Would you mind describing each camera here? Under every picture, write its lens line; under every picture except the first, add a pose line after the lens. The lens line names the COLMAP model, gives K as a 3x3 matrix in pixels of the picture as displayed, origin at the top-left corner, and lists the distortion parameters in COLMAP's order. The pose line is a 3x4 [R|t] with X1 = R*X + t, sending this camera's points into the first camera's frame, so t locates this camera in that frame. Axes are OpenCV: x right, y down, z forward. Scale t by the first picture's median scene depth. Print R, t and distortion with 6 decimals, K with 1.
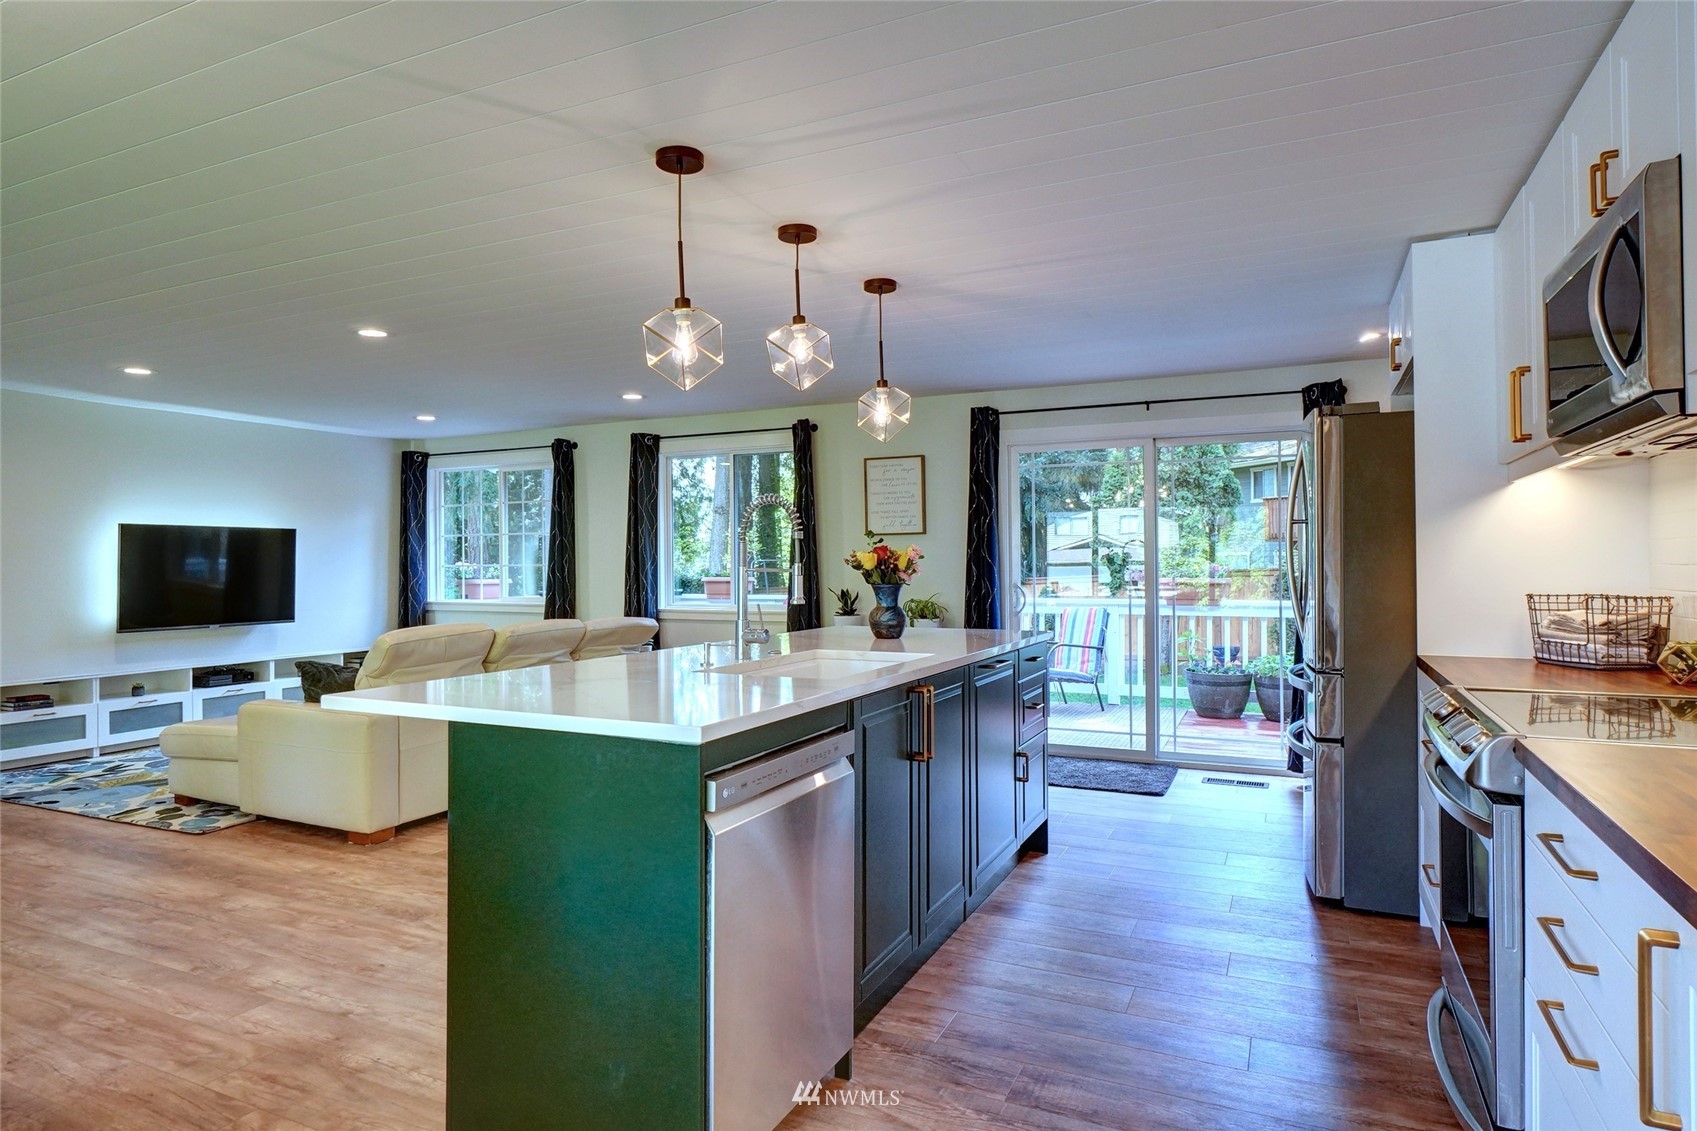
lens RADIAL K [[973.9, 0, 819.8], [0, 973.9, 558.7], [0, 0, 1]] dist [0.000253, 0.000453]
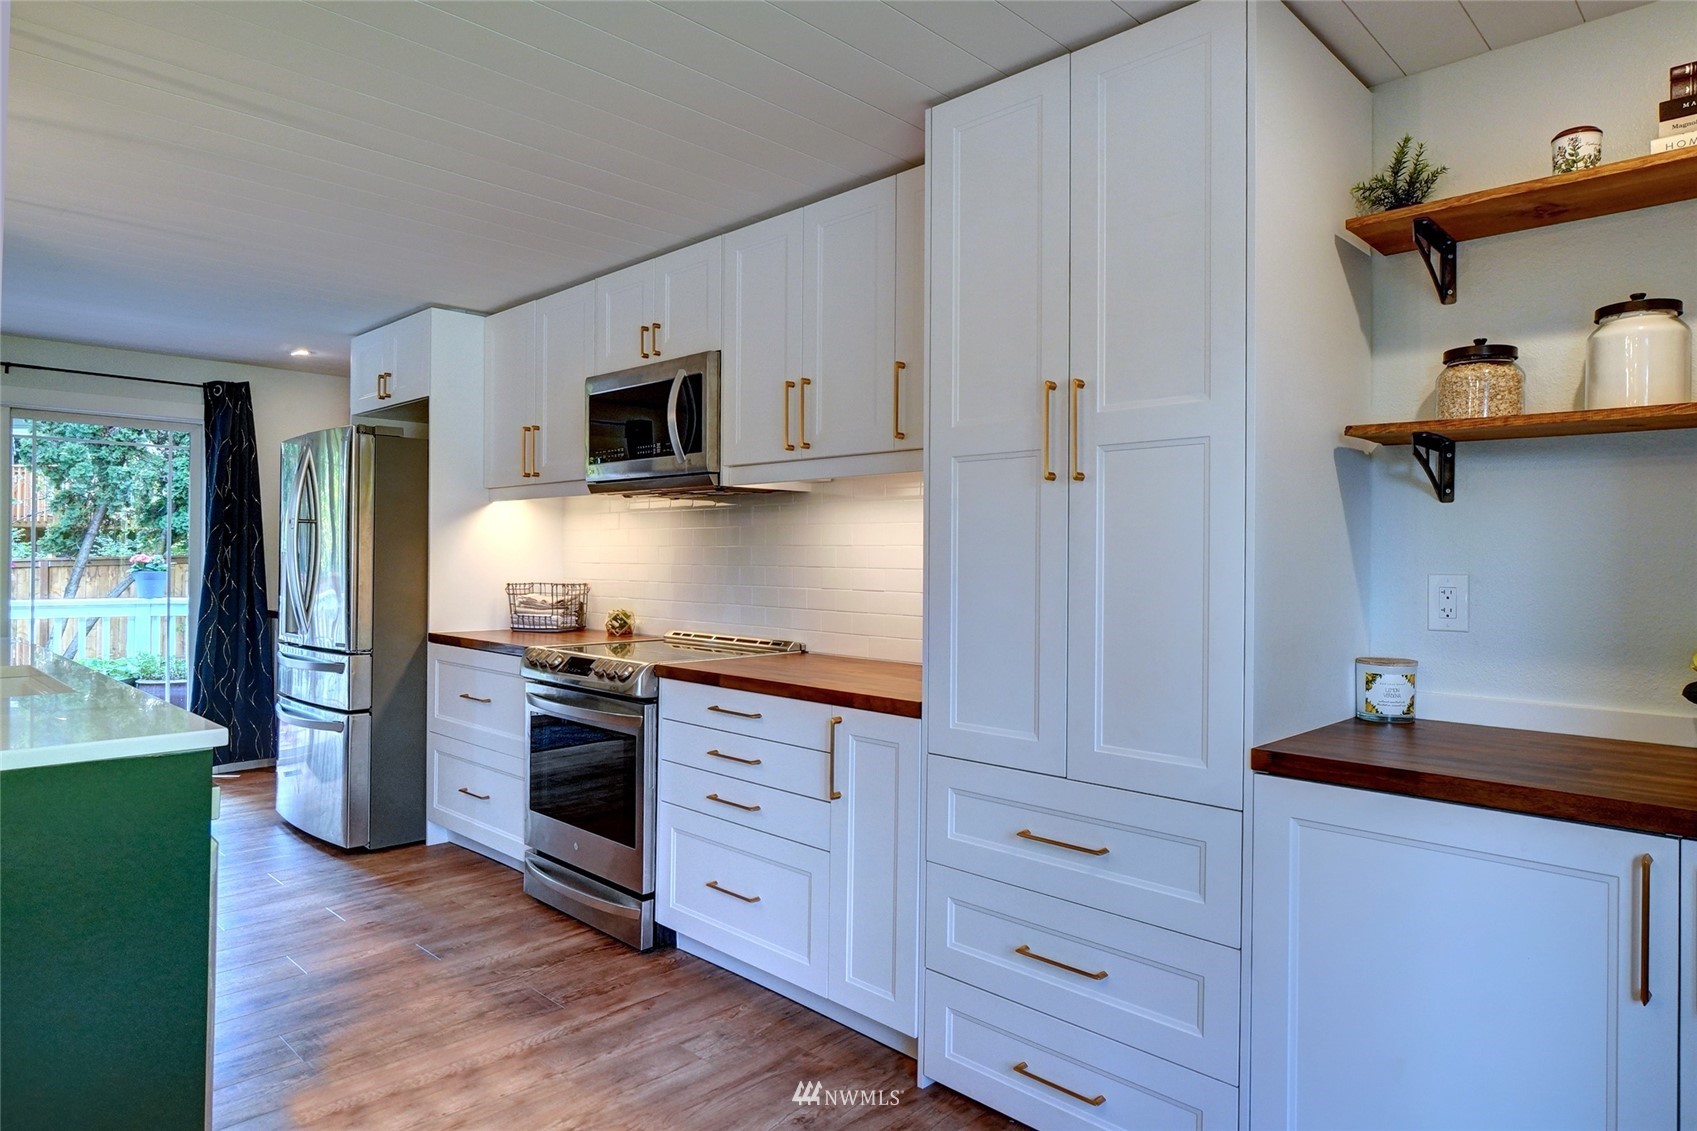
lens RADIAL K [[1007.2, 0, 878.6], [0, 1007.2, 564.8], [0, 0, 1]] dist [-0.003194, -0.002638]
pose [[0.297495, 0.003683, 0.954716, -0.251096], [-0.014137, 0.999900, 0.000548, 0.000495], [-0.954619, -0.013660, 0.297517, 0.028241]]
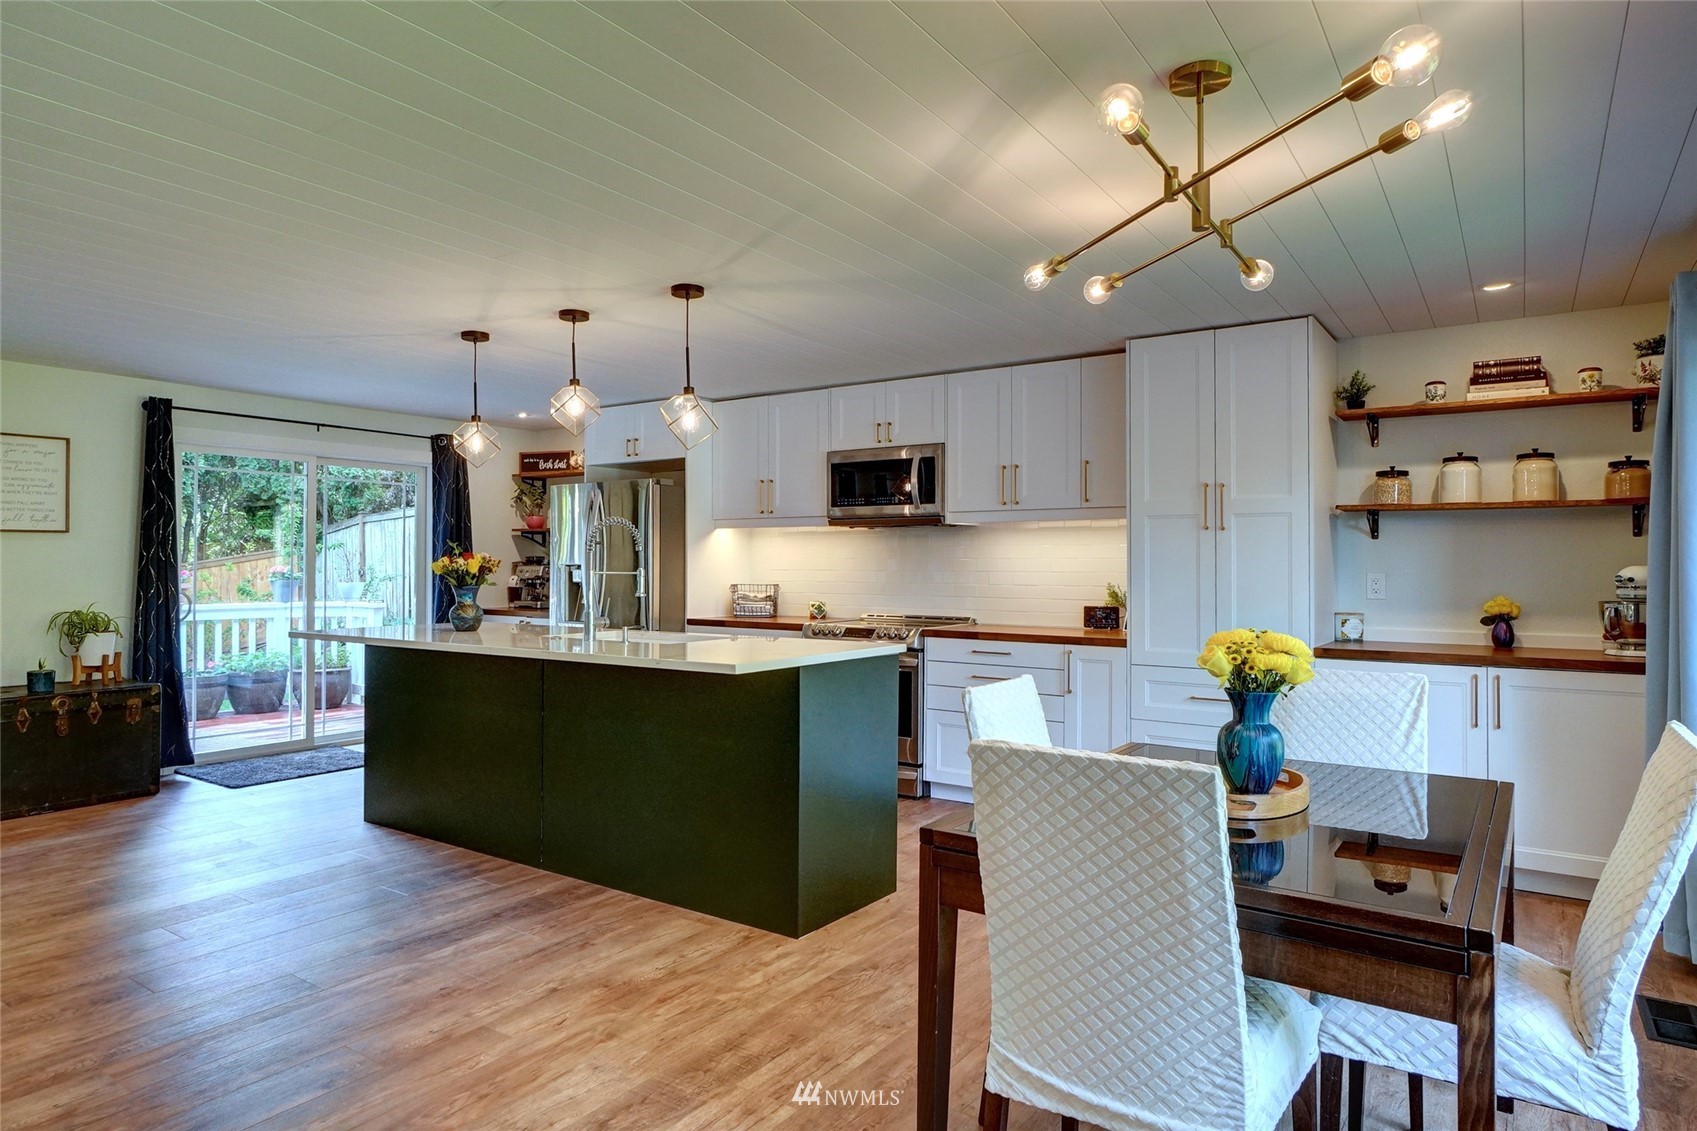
lens RADIAL K [[1002.7, 0, 824.5], [0, 1002.7, 564.0], [0, 0, 1]] dist [-0.003550, -0.000499]
pose [[0.156870, 0.007935, 0.987587, -0.671953], [-0.007218, 0.999950, -0.006888, 0.002966], [-0.987593, -0.006048, 0.156920, 0.237203]]
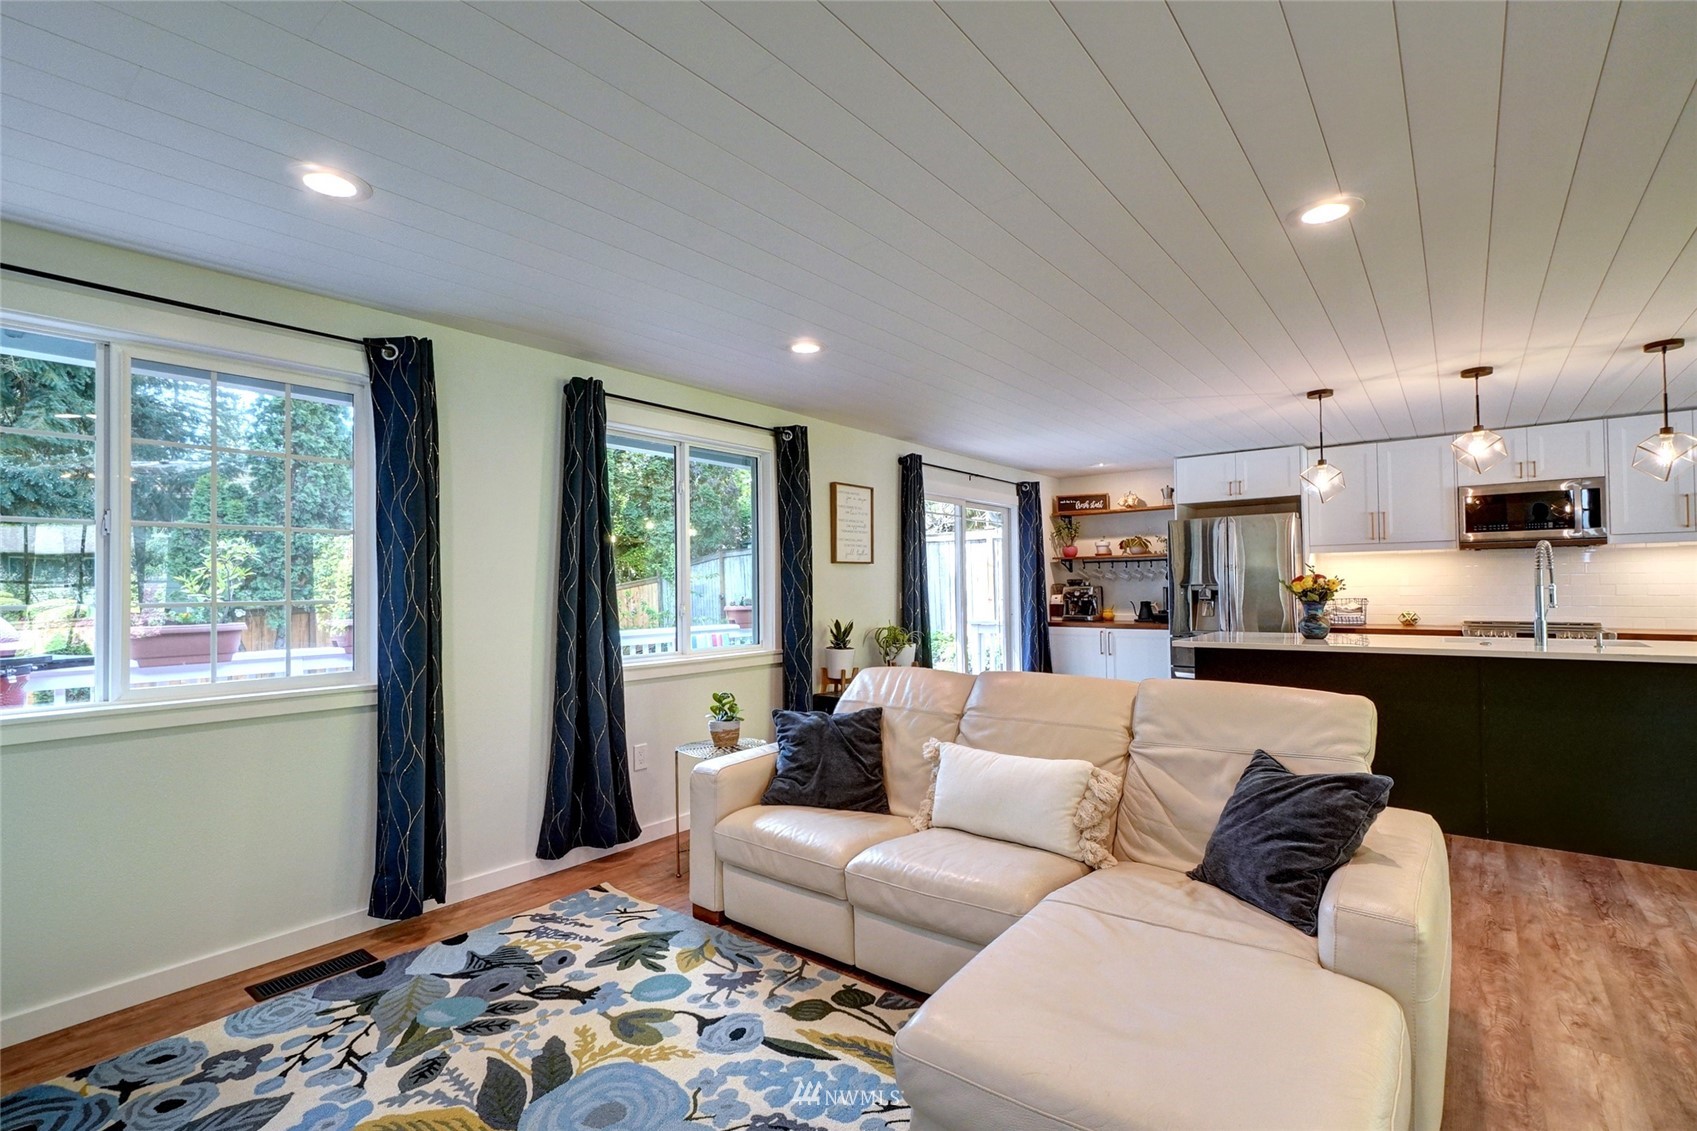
lens RADIAL K [[781.0, 0, 853.1], [0, 781.0, 576.7], [0, 0, 1]] dist [-0.008398, 0.005579]
pose [[0.209539, 0.018513, 0.977625, -0.747214], [0.006378, 0.999774, -0.020299, 0.005906], [-0.977779, 0.010489, 0.209374, 0.892977]]
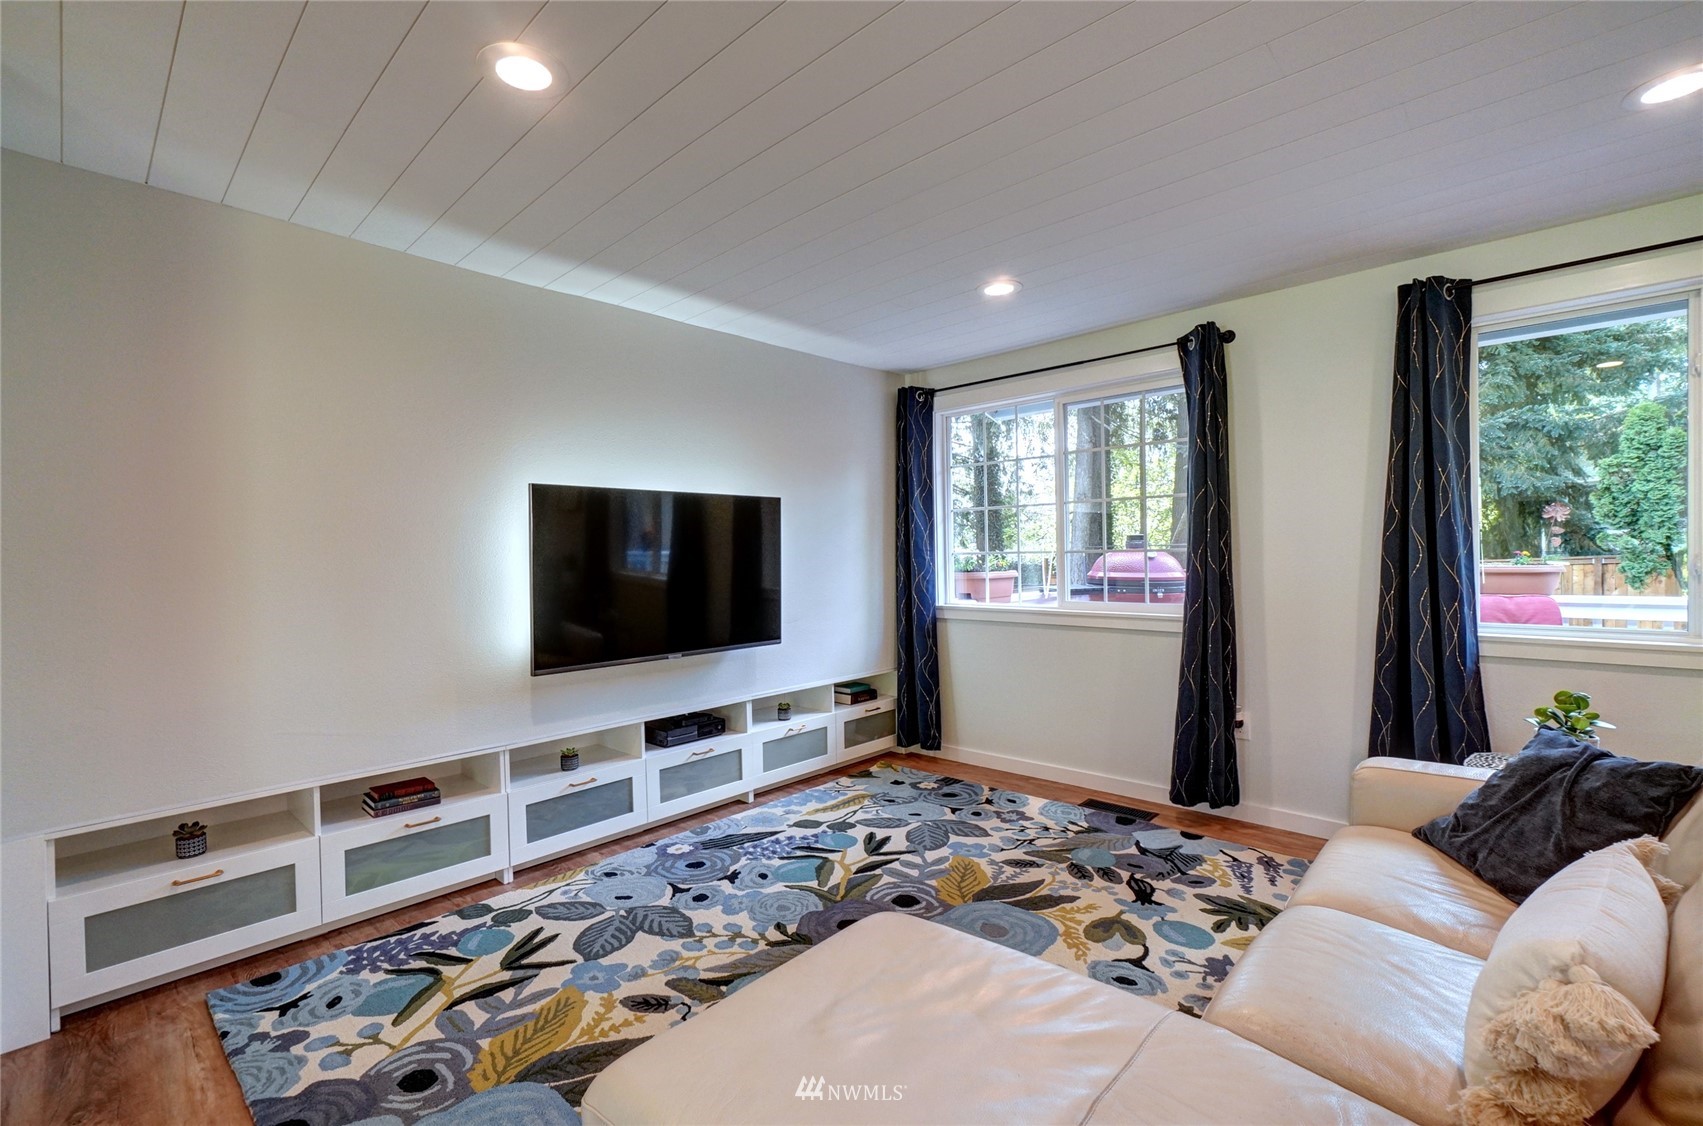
lens RADIAL K [[750.1, 0, 825.3], [0, 750.1, 573.1], [0, 0, 1]] dist [-0.003391, 0.000289]
pose [[0.949312, -0.005223, -0.314291, -0.430301], [0.015080, 0.999467, 0.028940, 0.006373], [0.313972, -0.032213, 0.948885, 0.656098]]
